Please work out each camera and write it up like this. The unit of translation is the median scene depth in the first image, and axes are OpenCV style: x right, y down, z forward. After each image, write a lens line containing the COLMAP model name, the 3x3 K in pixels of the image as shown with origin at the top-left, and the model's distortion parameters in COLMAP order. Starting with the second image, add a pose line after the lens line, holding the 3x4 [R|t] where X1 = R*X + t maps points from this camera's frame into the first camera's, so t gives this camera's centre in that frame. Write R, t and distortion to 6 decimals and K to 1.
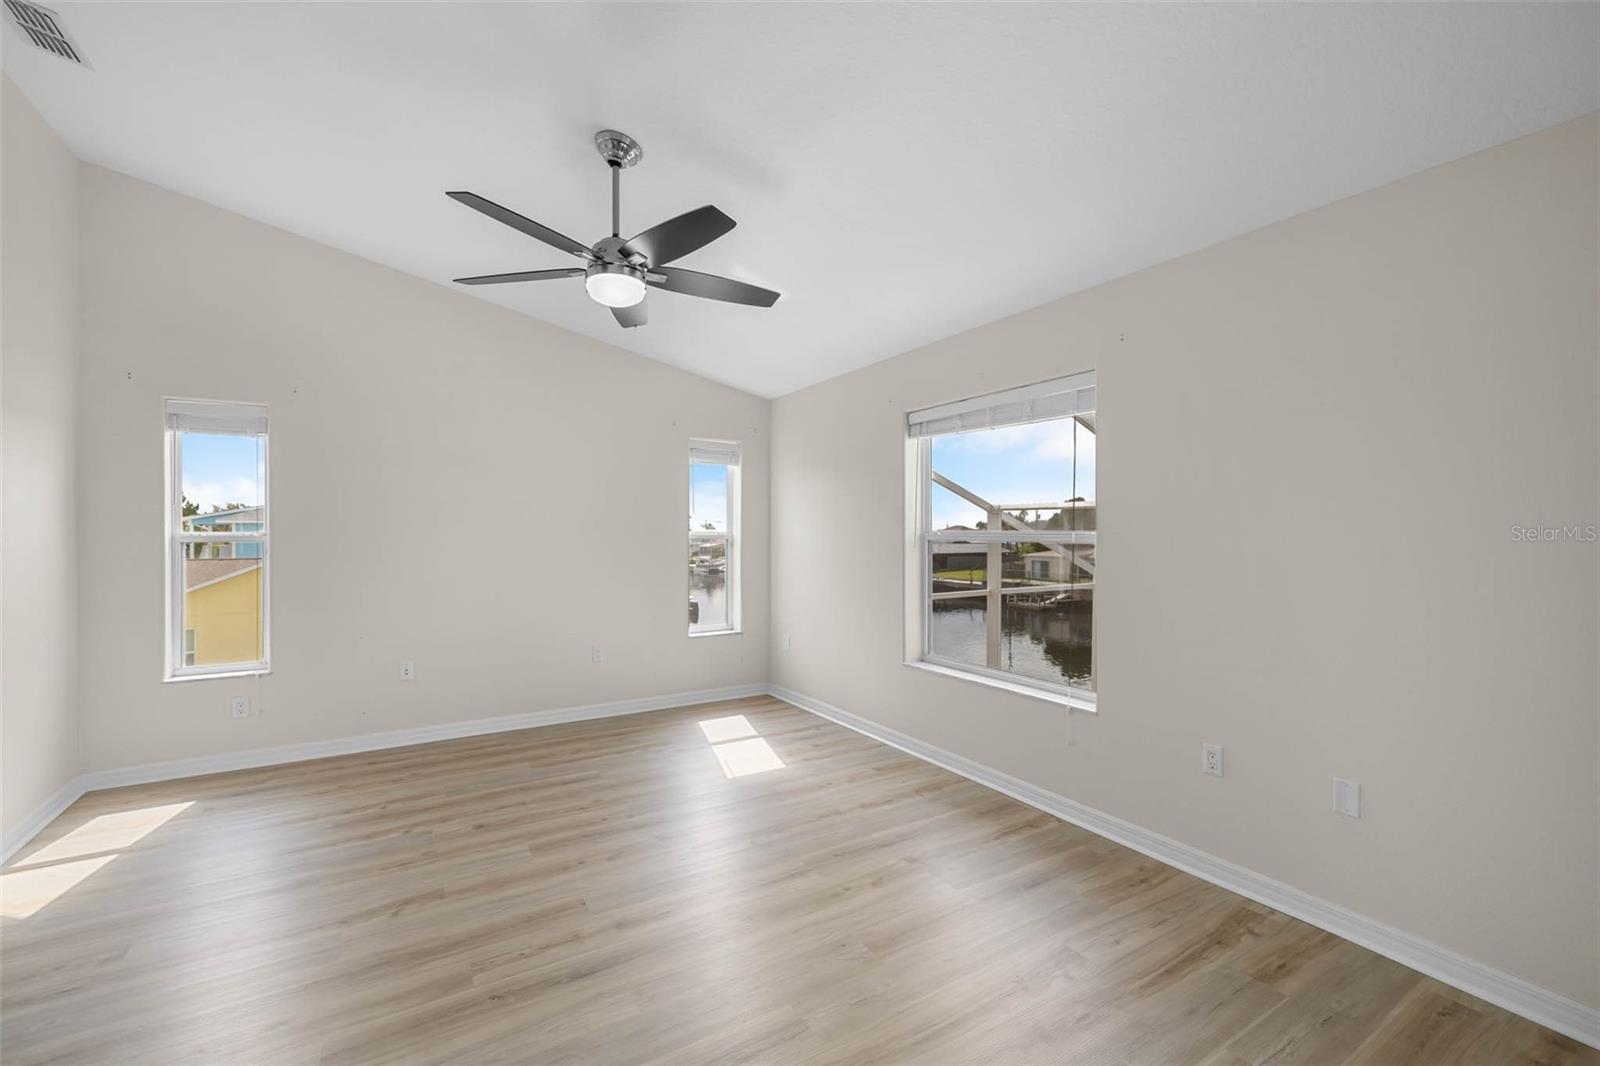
lens RADIAL K [[673.4, 0, 796.7], [0, 673.4, 522.9], [0, 0, 1]] dist [-0.000117, -0.000201]
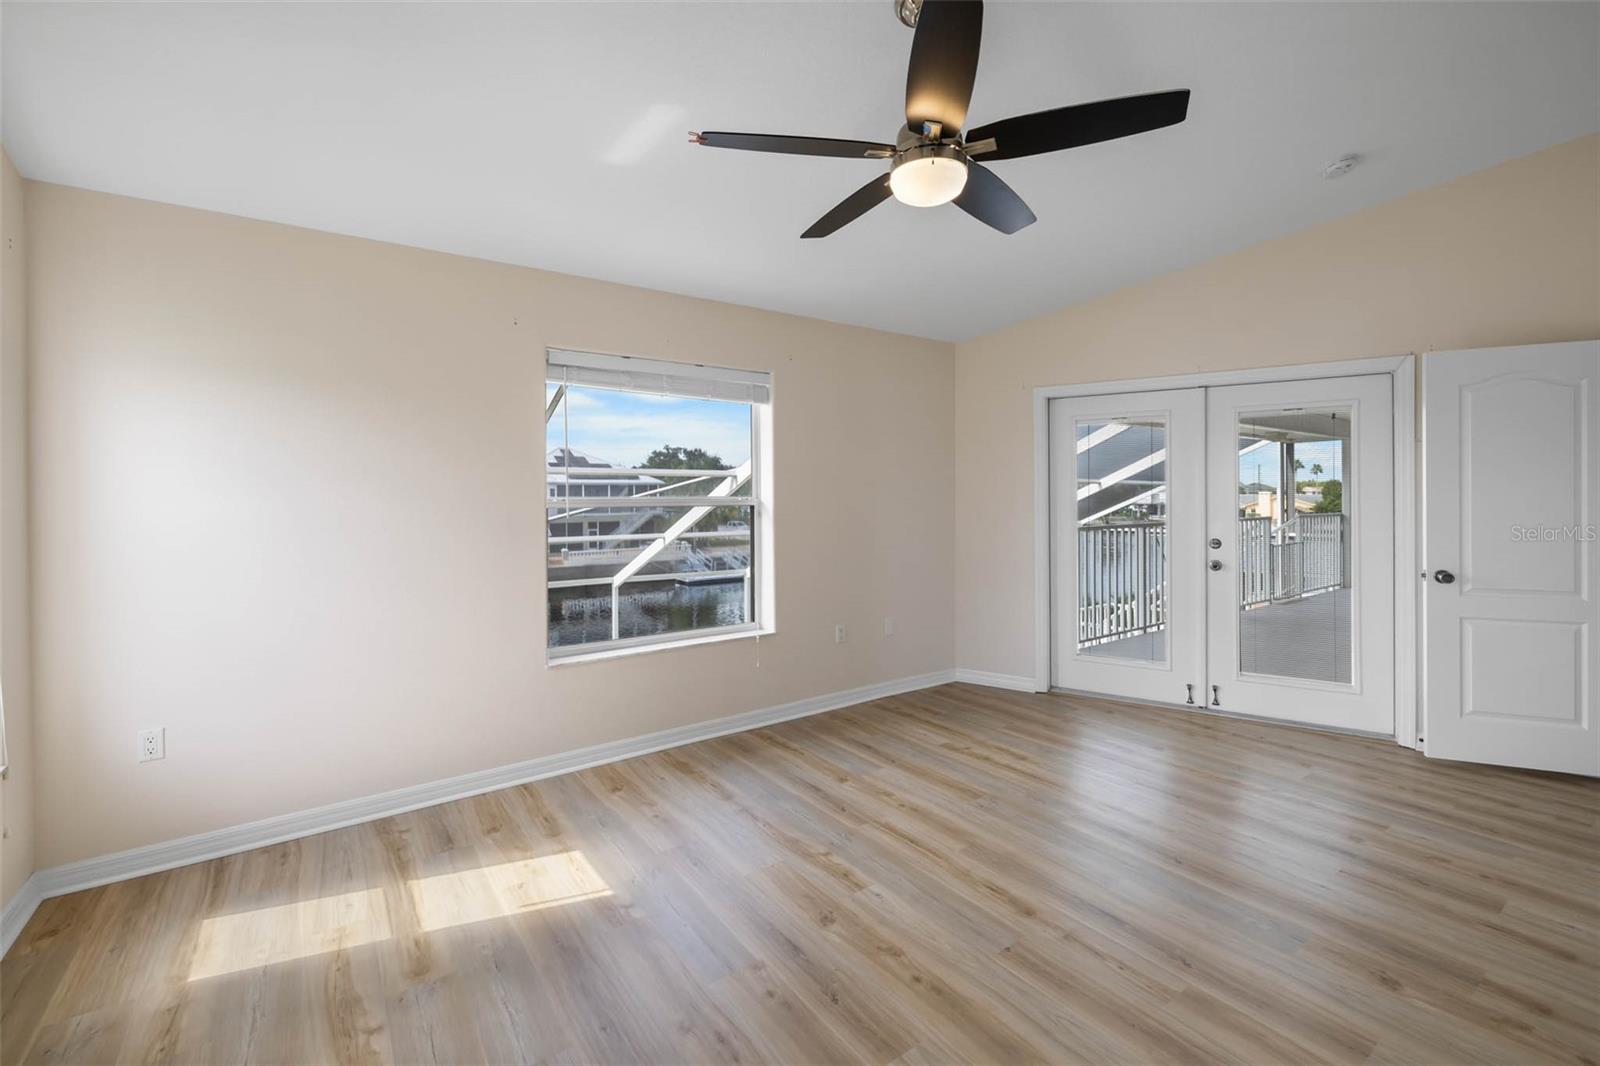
lens RADIAL K [[686.7, 0, 800.8], [0, 686.7, 497.7], [0, 0, 1]] dist [-0.000695, -0.000240]
pose [[-0.078349, -0.001158, 0.996925, -0.722394], [-0.004319, 0.999990, 0.000823, 0.012141], [-0.996917, -0.004241, -0.078354, 0.845568]]
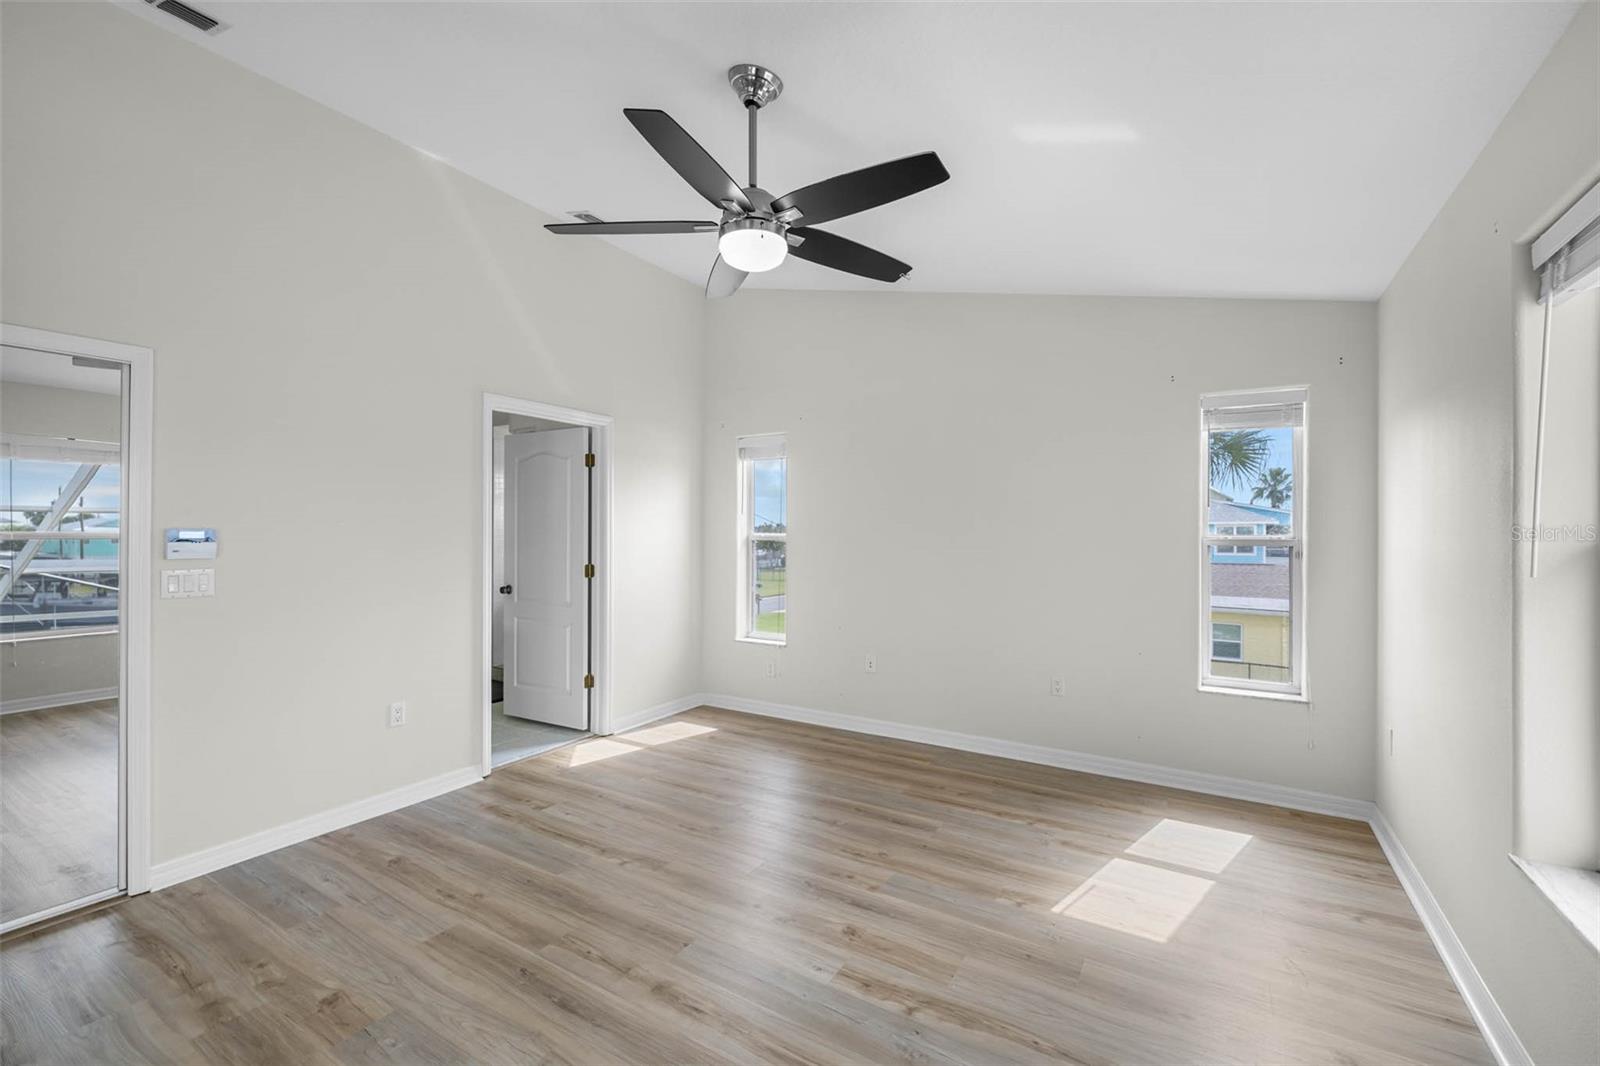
lens RADIAL K [[673.4, 0, 796.7], [0, 673.4, 522.9], [0, 0, 1]] dist [-0.000117, -0.000201]
pose [[0.452873, -0.010854, -0.891509, 0.361239], [0.008465, 0.999933, -0.007874, 0.004629], [0.891535, -0.003980, 0.452934, 0.465519]]
